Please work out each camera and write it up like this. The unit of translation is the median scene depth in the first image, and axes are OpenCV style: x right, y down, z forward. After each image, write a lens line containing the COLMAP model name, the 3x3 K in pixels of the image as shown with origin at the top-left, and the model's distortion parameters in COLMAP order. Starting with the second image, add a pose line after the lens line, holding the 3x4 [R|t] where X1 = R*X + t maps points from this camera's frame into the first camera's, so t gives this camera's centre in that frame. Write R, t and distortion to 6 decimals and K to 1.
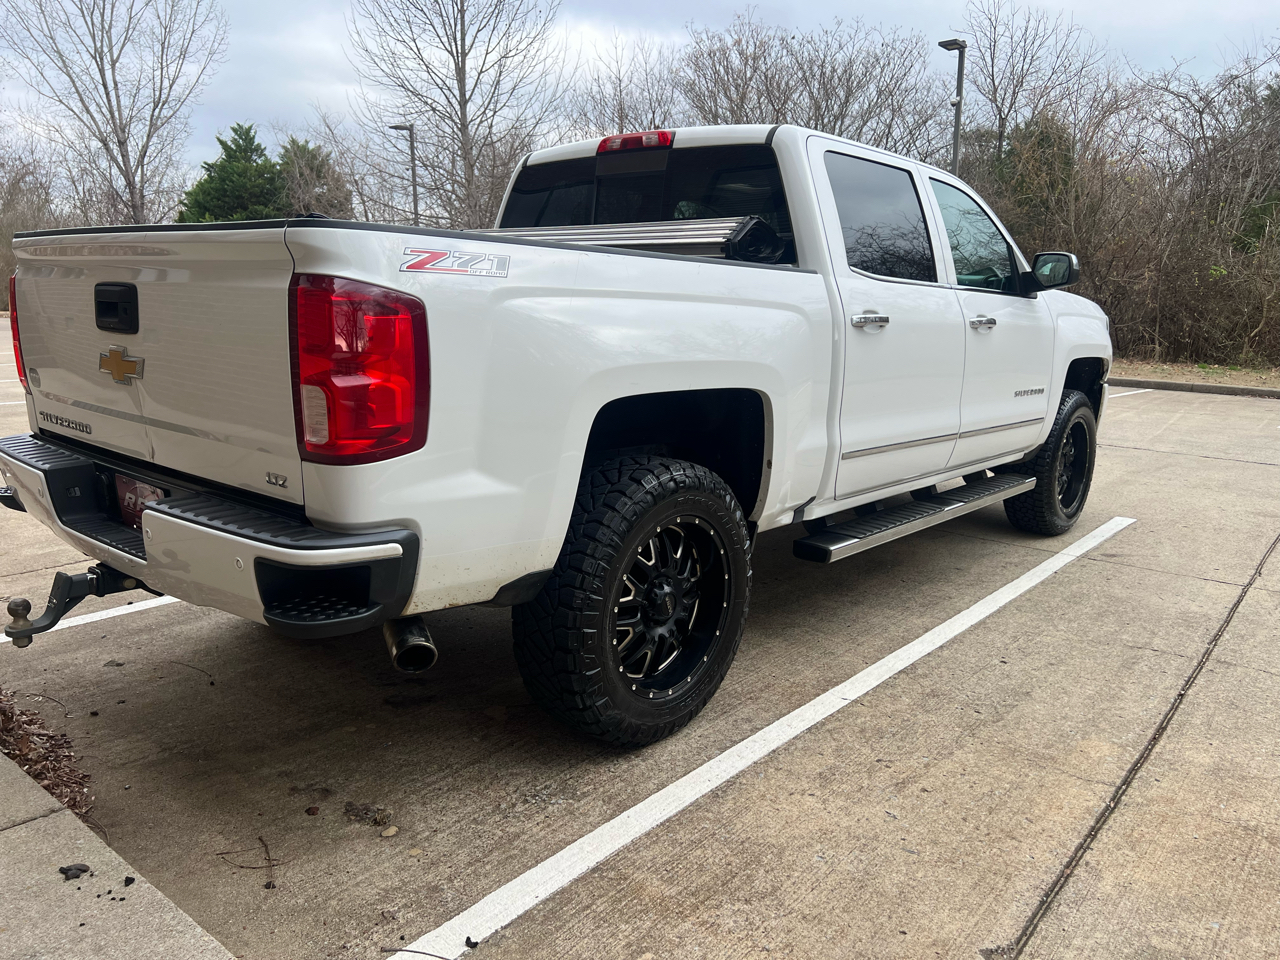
lens RADIAL K [[960.7, 0, 646.0], [0, 960.7, 493.5], [0, 0, 1]] dist [0.048889, -0.053909]
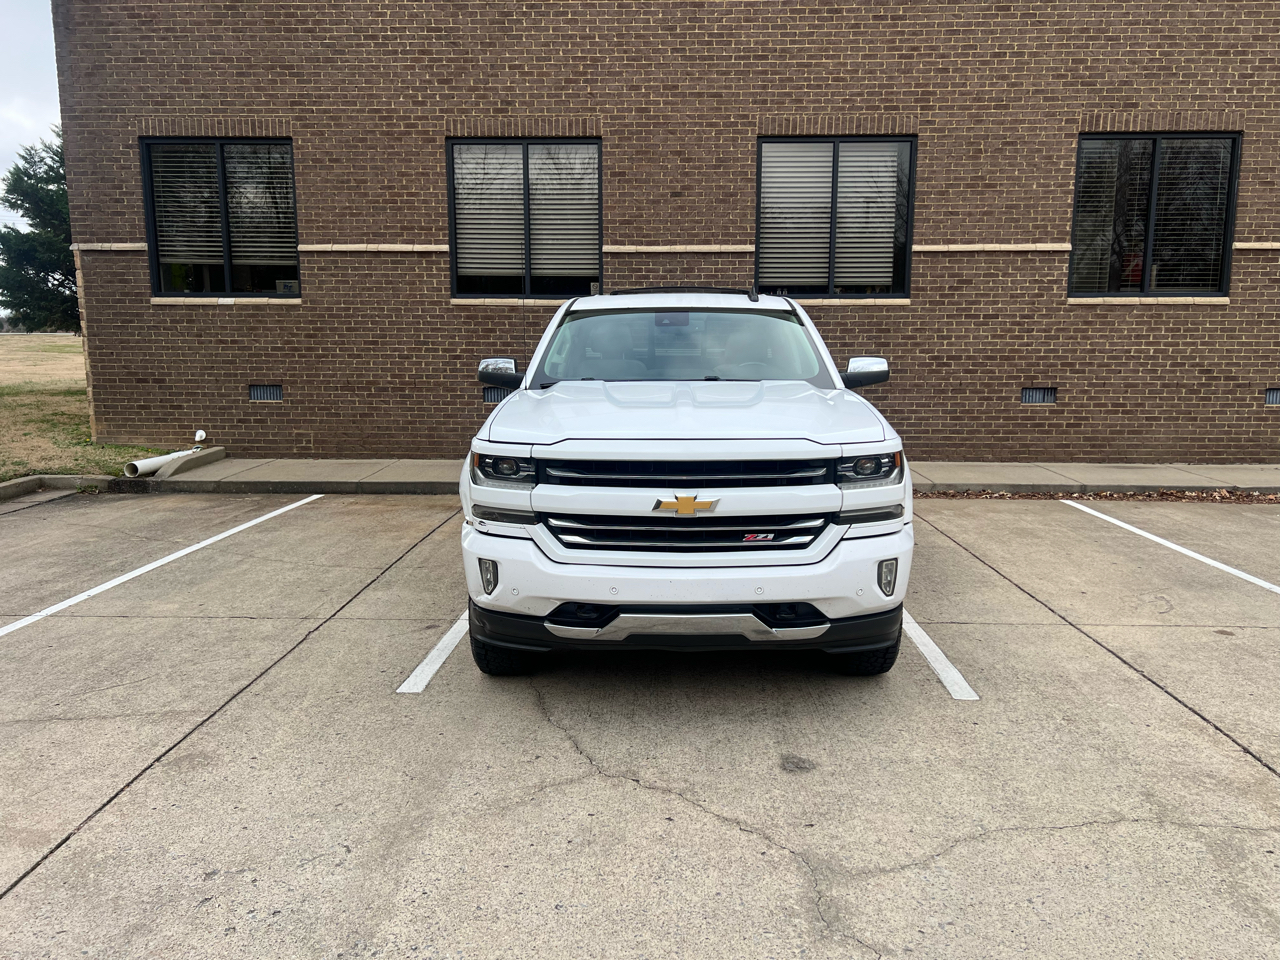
lens RADIAL K [[960.7, 0, 652.0], [0, 960.7, 488.6], [0, 0, 1]] dist [0.048889, -0.053909]
pose [[-0.794277, 0.072687, -0.603192, 1.143771], [-0.140715, 0.943813, 0.299025, -0.544226], [0.591036, 0.322387, -0.739421, 2.347699]]
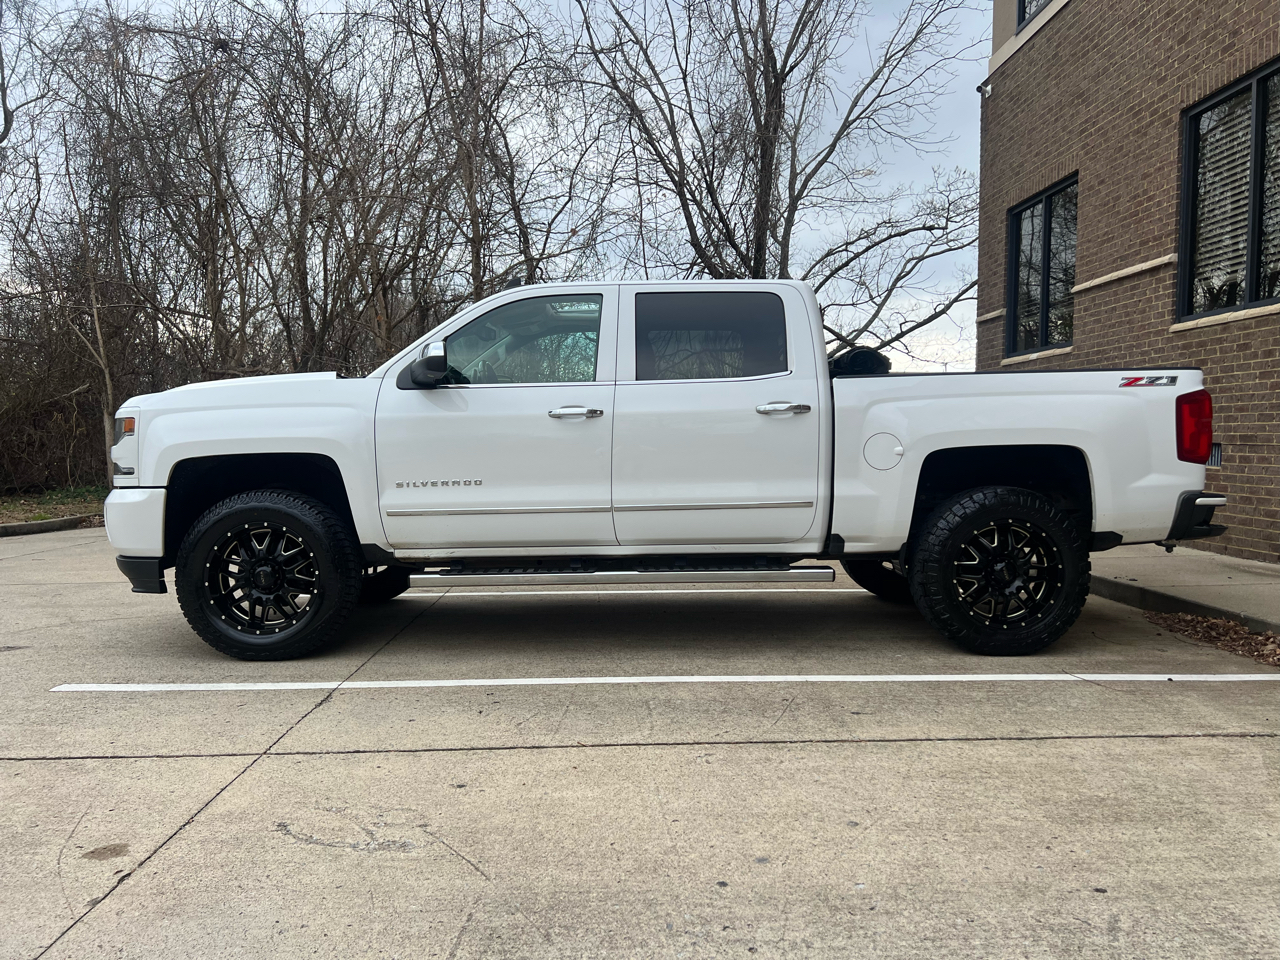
lens RADIAL K [[960.7, 0, 652.6], [0, 960.7, 489.6], [0, 0, 1]] dist [0.048889, -0.053909]
pose [[-0.669794, -0.057845, 0.740291, -0.897265], [0.136956, 0.970233, 0.199726, -0.372873], [-0.729808, 0.235162, -0.641934, 1.988281]]
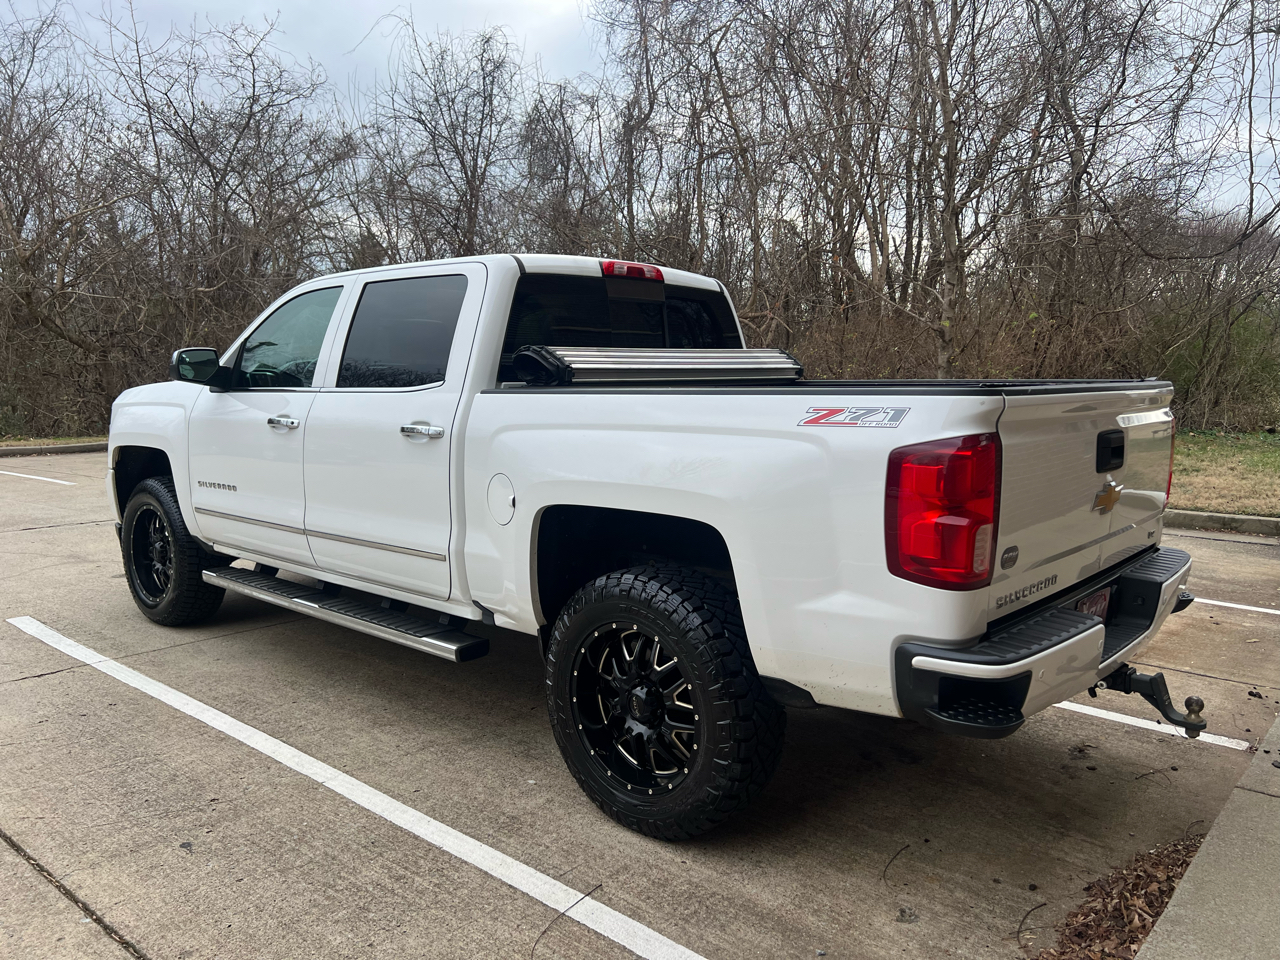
lens RADIAL K [[960.7, 0, 651.3], [0, 960.7, 482.0], [0, 0, 1]] dist [0.048889, -0.053909]
pose [[0.012322, -0.144262, 0.989463, -1.035069], [0.194652, 0.970954, 0.139140, -0.255397], [-0.980795, 0.190886, 0.040045, 0.894936]]
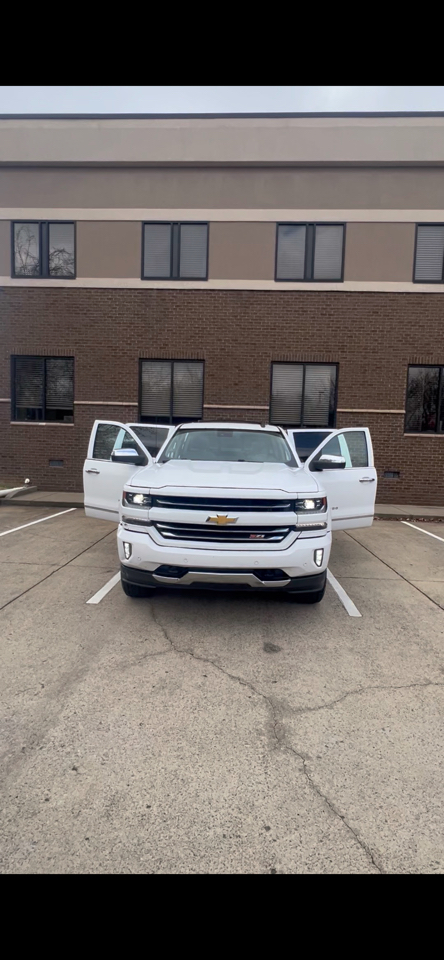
lens RADIAL K [[408.5, 0, 223.9], [0, 408.5, 475.7], [0, 0, 1]] dist [-0.007402, 0.000328]
pose [[-0.802431, -0.004179, -0.596730, 1.051361], [-0.168949, 0.960653, 0.220460, -0.524105], [0.572329, 0.277721, -0.771564, 2.302030]]
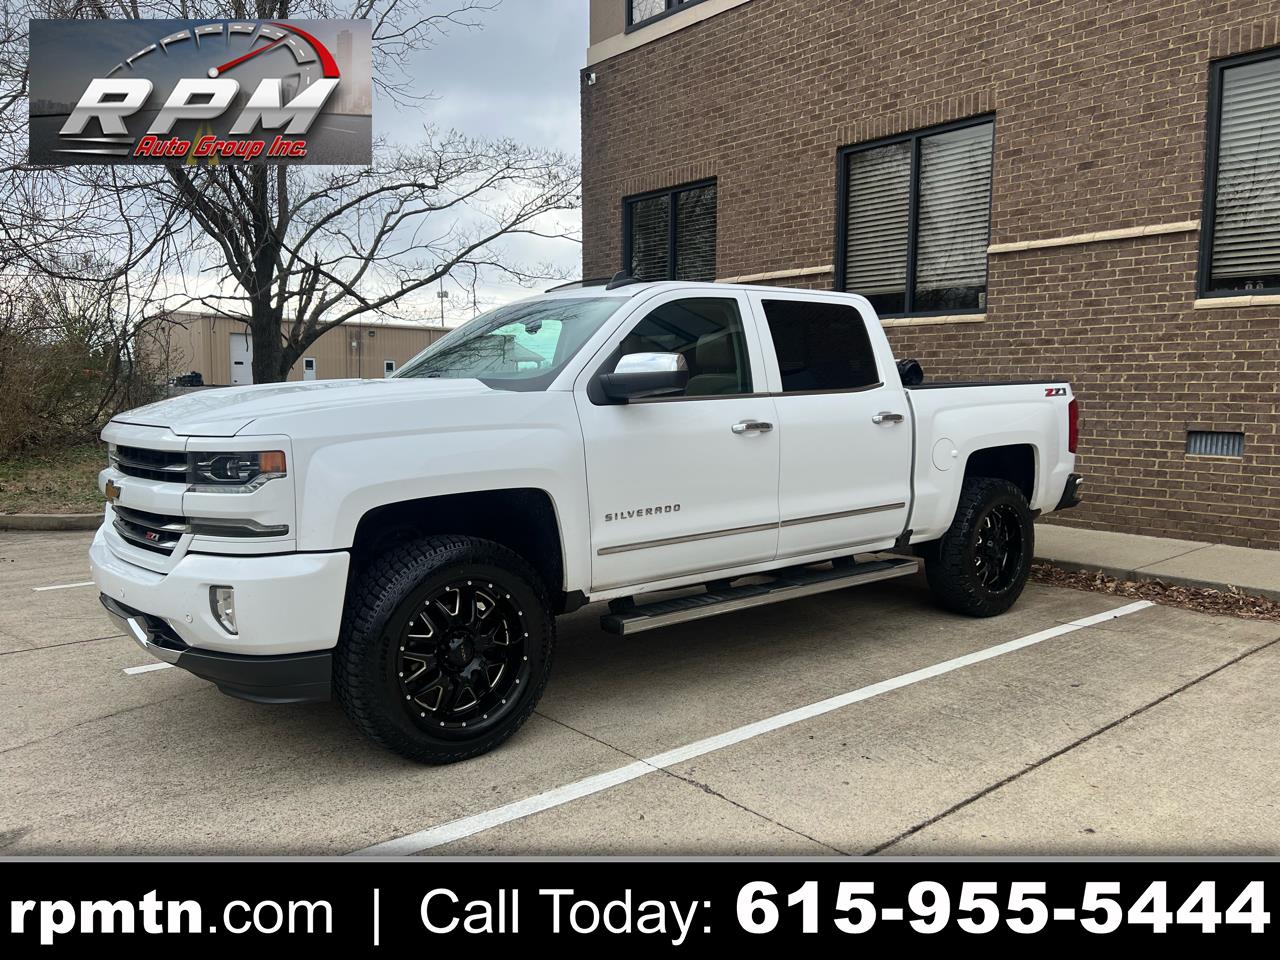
lens RADIAL K [[960.7, 0, 643.6], [0, 960.7, 481.6], [0, 0, 1]] dist [0.048889, -0.053909]
pose [[-0.984090, -0.040063, 0.173097, -0.067524], [0.013495, 0.954578, 0.297654, -0.509839], [-0.177160, 0.295254, -0.938850, 2.353593]]
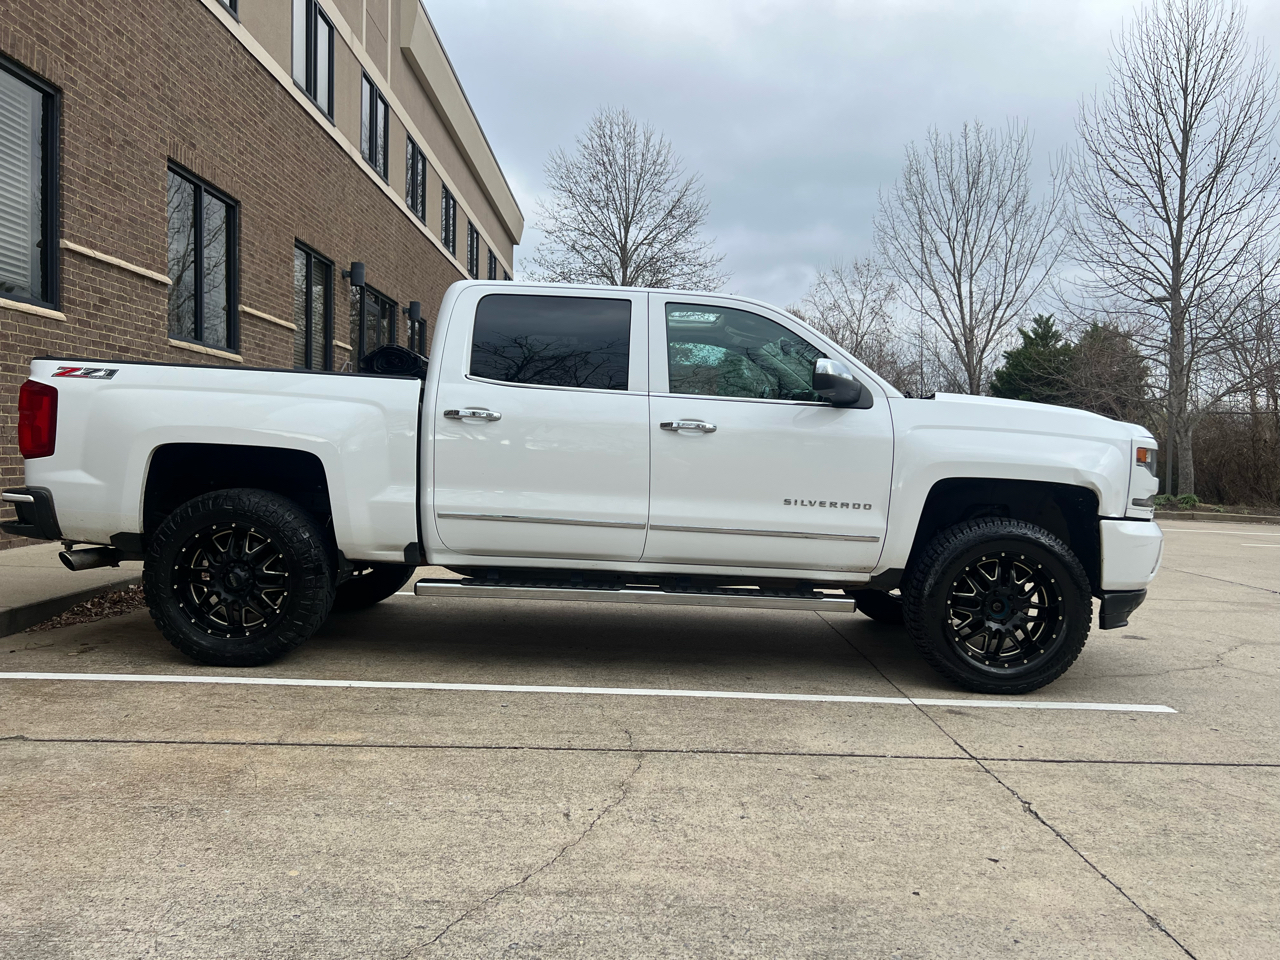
lens RADIAL K [[960.7, 0, 652.7], [0, 960.7, 484.0], [0, 0, 1]] dist [0.048889, -0.053909]
pose [[0.650657, 0.025462, -0.758944, 1.153046], [-0.173141, 0.978087, -0.115622, 0.017311], [0.739369, 0.206635, 0.640808, 0.303388]]
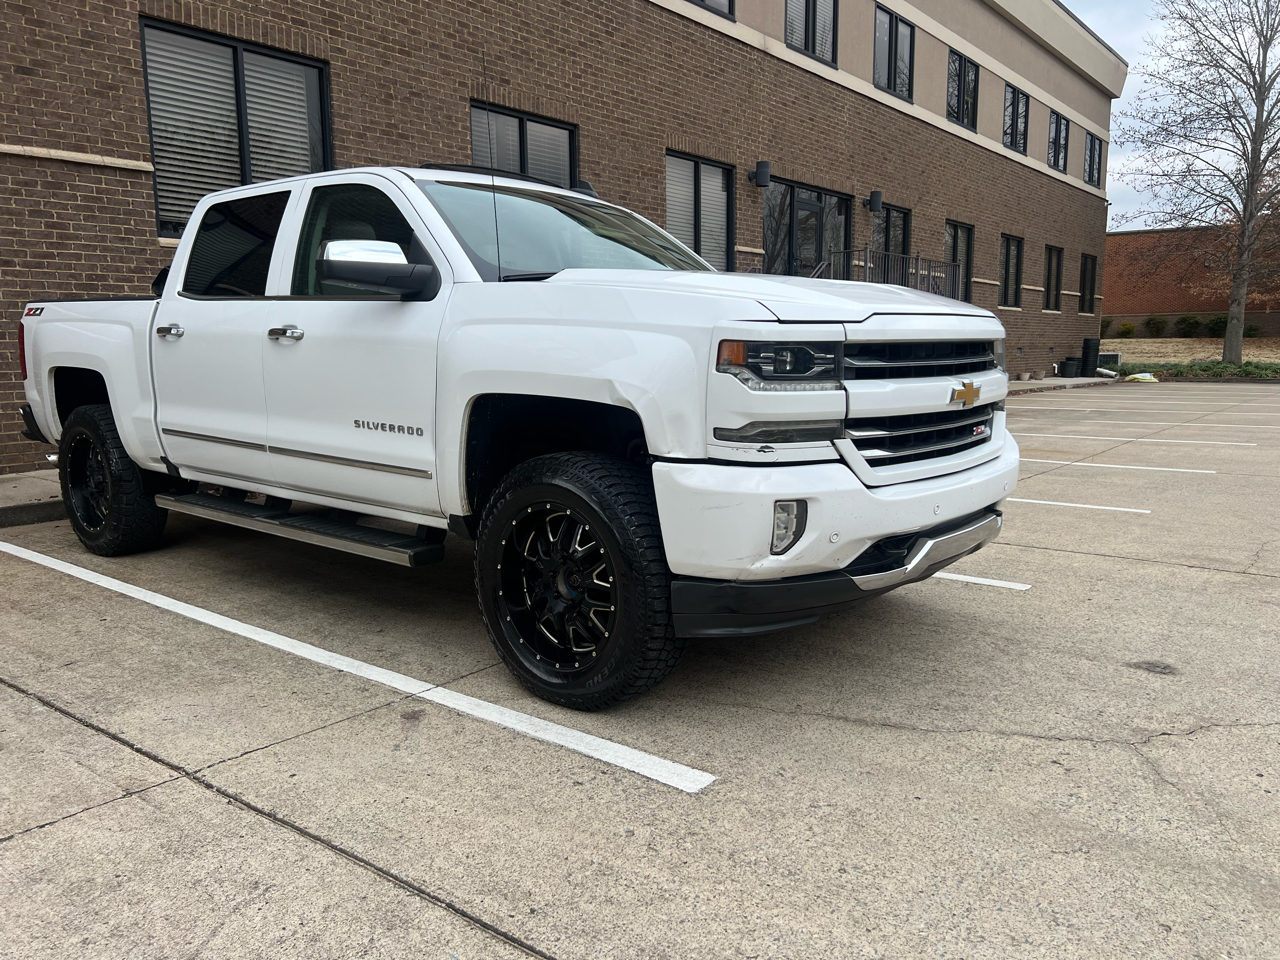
lens RADIAL K [[960.7, 0, 649.7], [0, 960.7, 485.0], [0, 0, 1]] dist [0.048889, -0.053909]
pose [[0.015575, 0.125145, -0.992016, 1.315039], [-0.197514, 0.972972, 0.119642, -0.219132], [0.980176, 0.194073, 0.039872, 1.356393]]
